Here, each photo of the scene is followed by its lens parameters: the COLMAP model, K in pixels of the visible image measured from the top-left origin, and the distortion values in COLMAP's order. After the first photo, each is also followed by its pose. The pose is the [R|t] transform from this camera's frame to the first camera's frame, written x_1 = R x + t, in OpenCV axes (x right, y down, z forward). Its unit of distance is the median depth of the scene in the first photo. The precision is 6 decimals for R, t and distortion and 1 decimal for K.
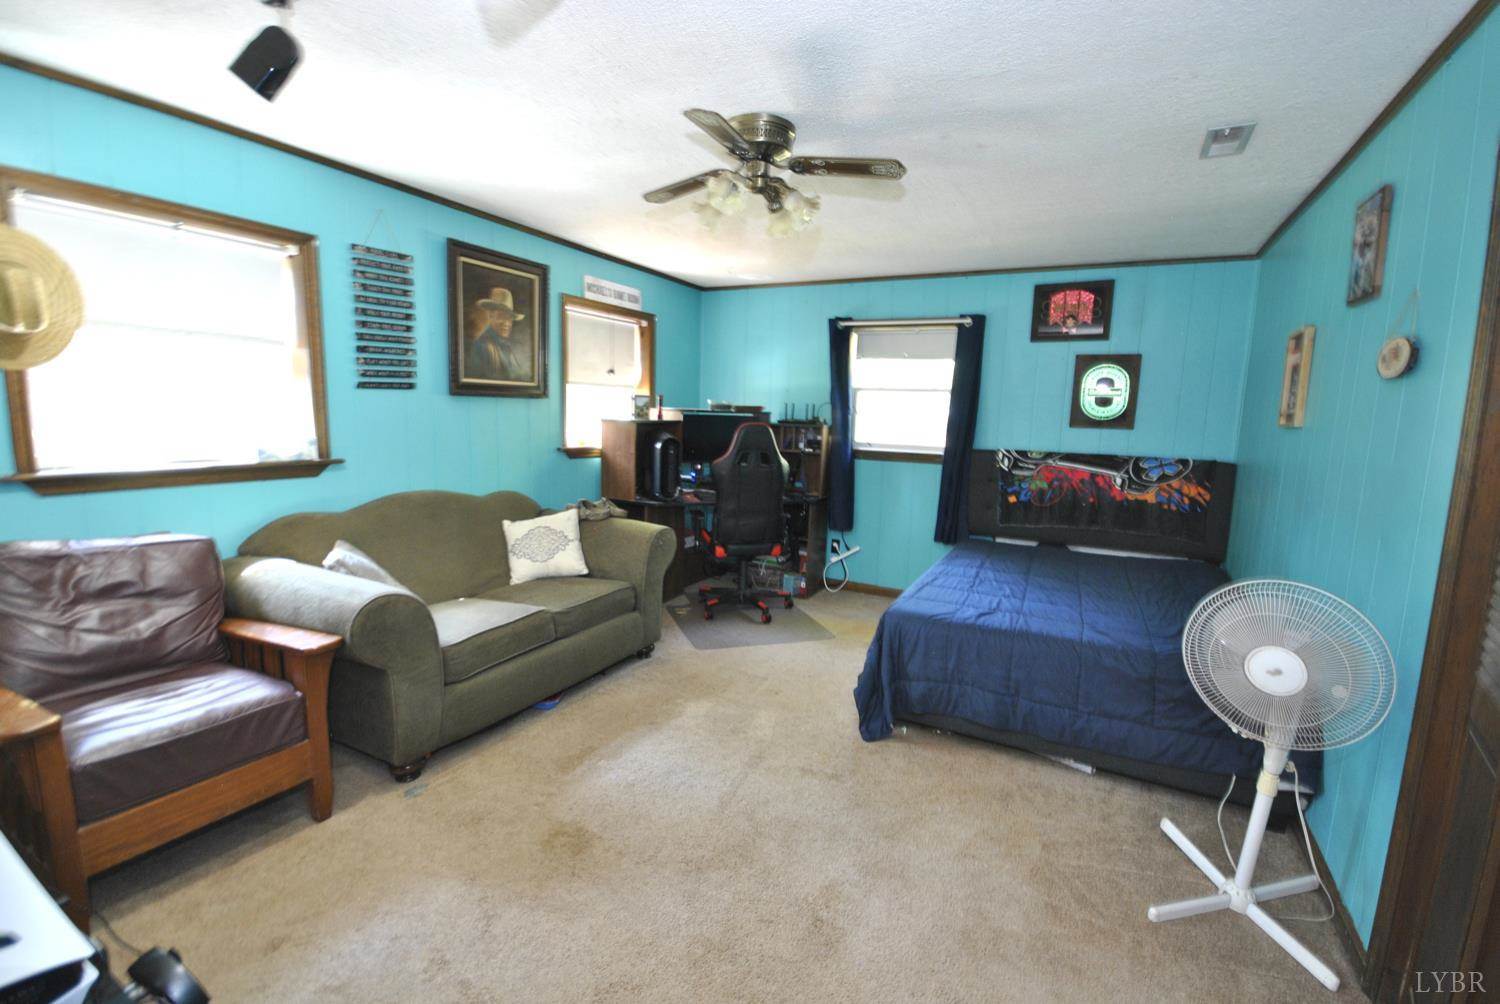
lens RADIAL K [[658.8, 0, 755.7], [0, 658.8, 493.2], [0, 0, 1]] dist [0.003706, -0.008567]
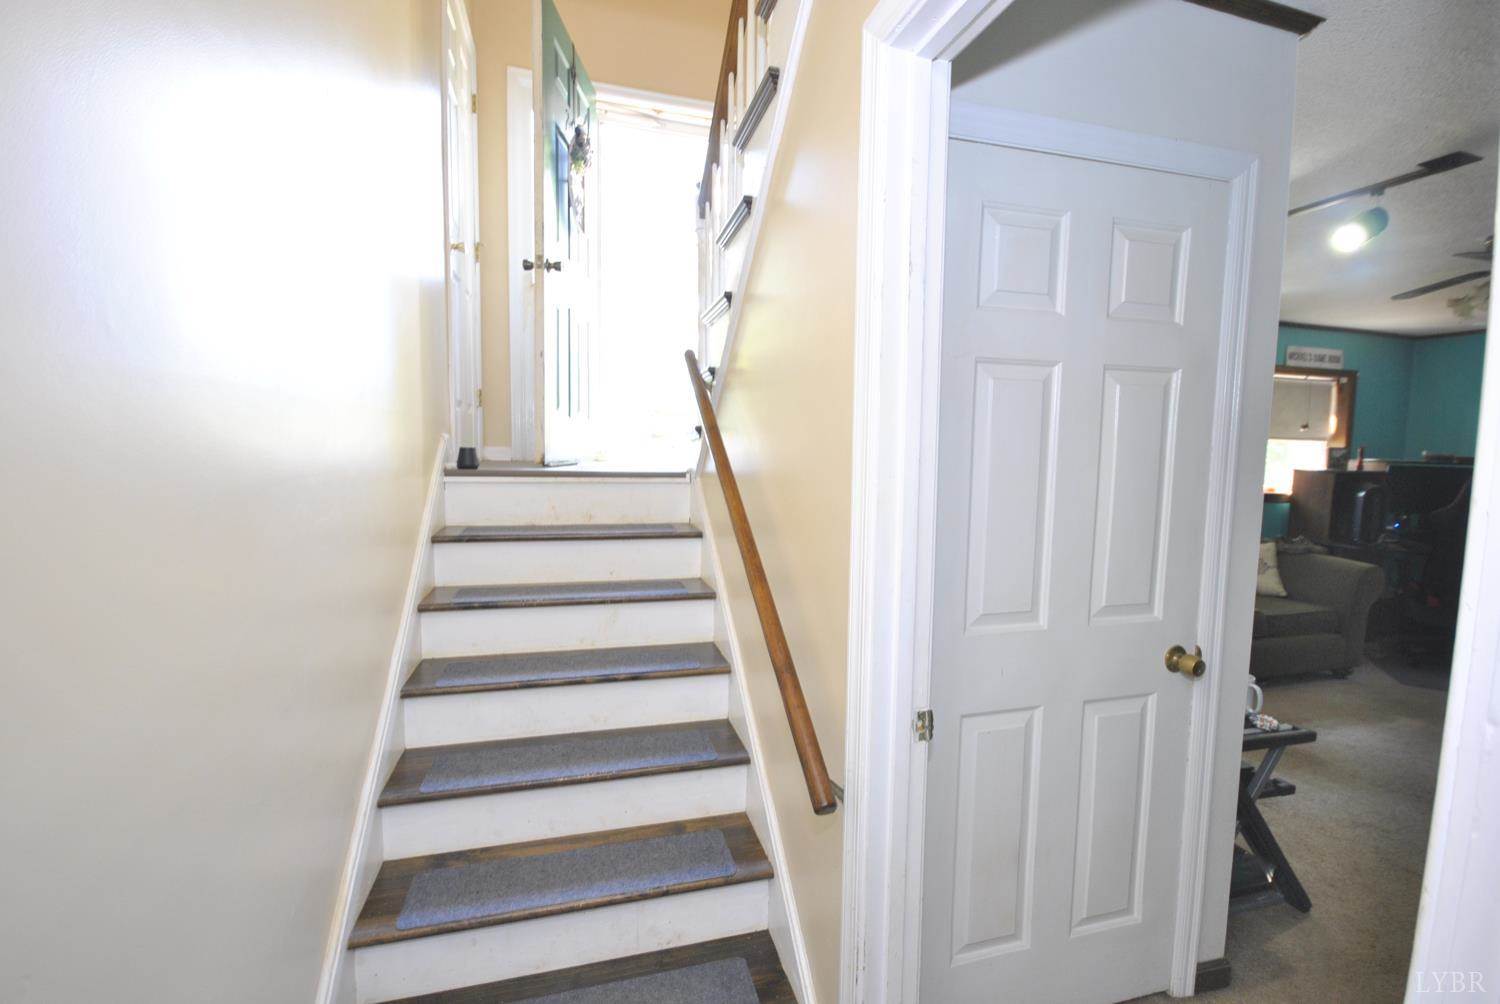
lens RADIAL K [[658.8, 0, 747.0], [0, 658.8, 506.9], [0, 0, 1]] dist [0.003706, -0.008567]
pose [[0.683847, 0.053722, -0.727645, -0.052384], [-0.092953, 0.995574, -0.013855, 0.057870], [0.723680, 0.077111, 0.685814, -0.469563]]
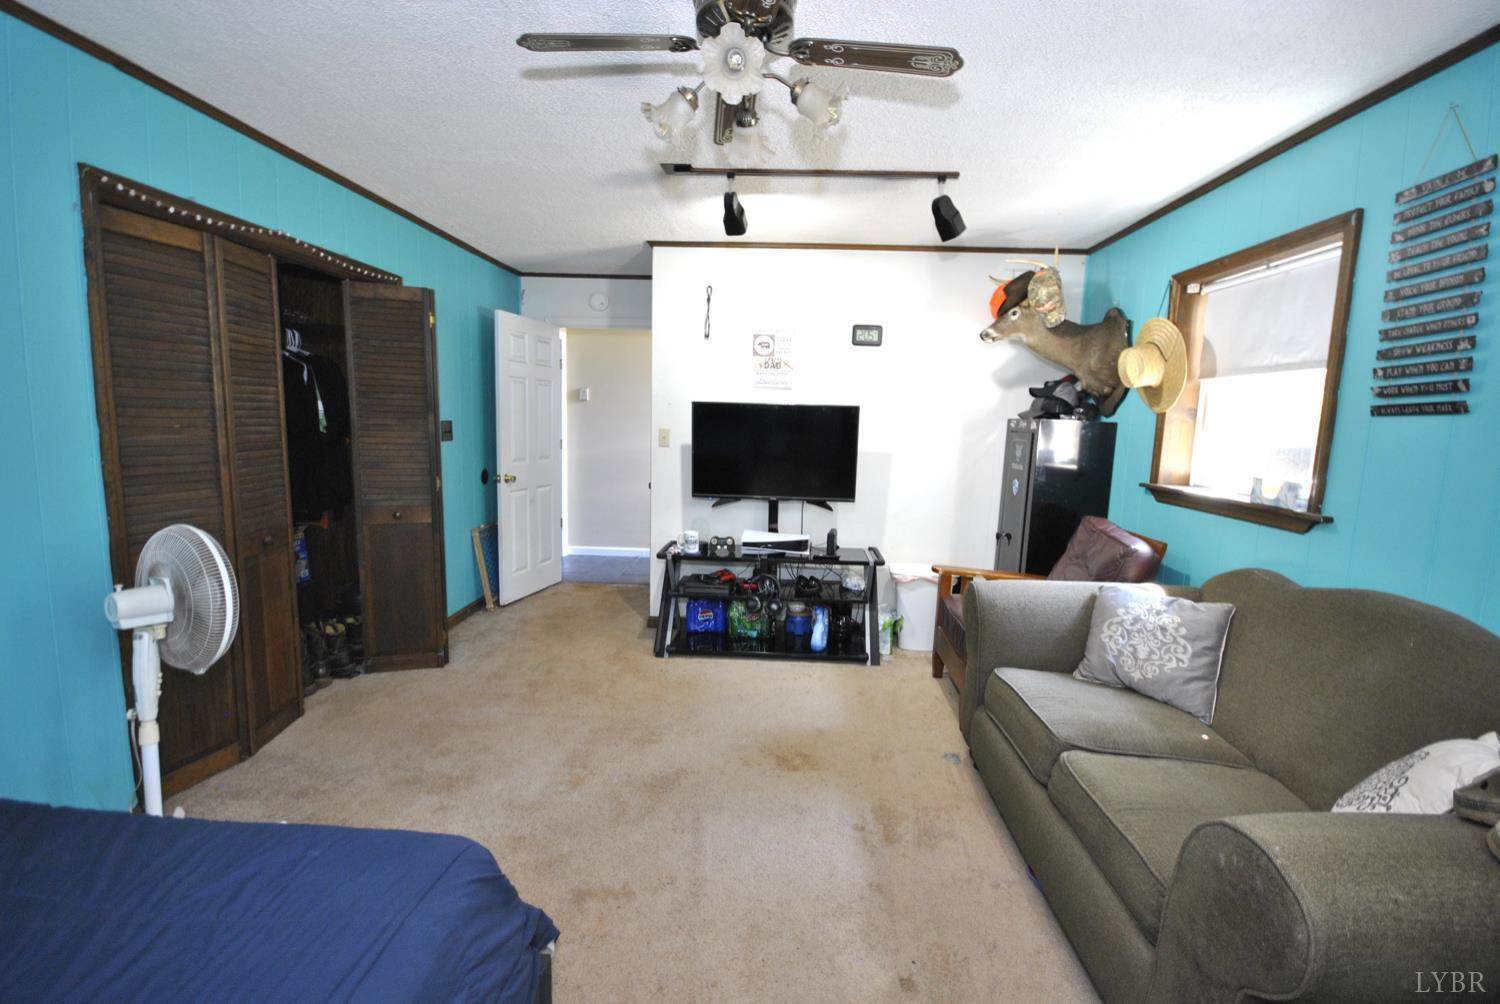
lens RADIAL K [[658.8, 0, 752.6], [0, 658.8, 505.7], [0, 0, 1]] dist [0.003706, -0.008567]
pose [[-0.894092, 0.001373, -0.447880, 0.177715], [-0.115853, 0.965253, 0.234233, -0.116035], [0.432639, 0.261315, -0.862866, 0.989906]]
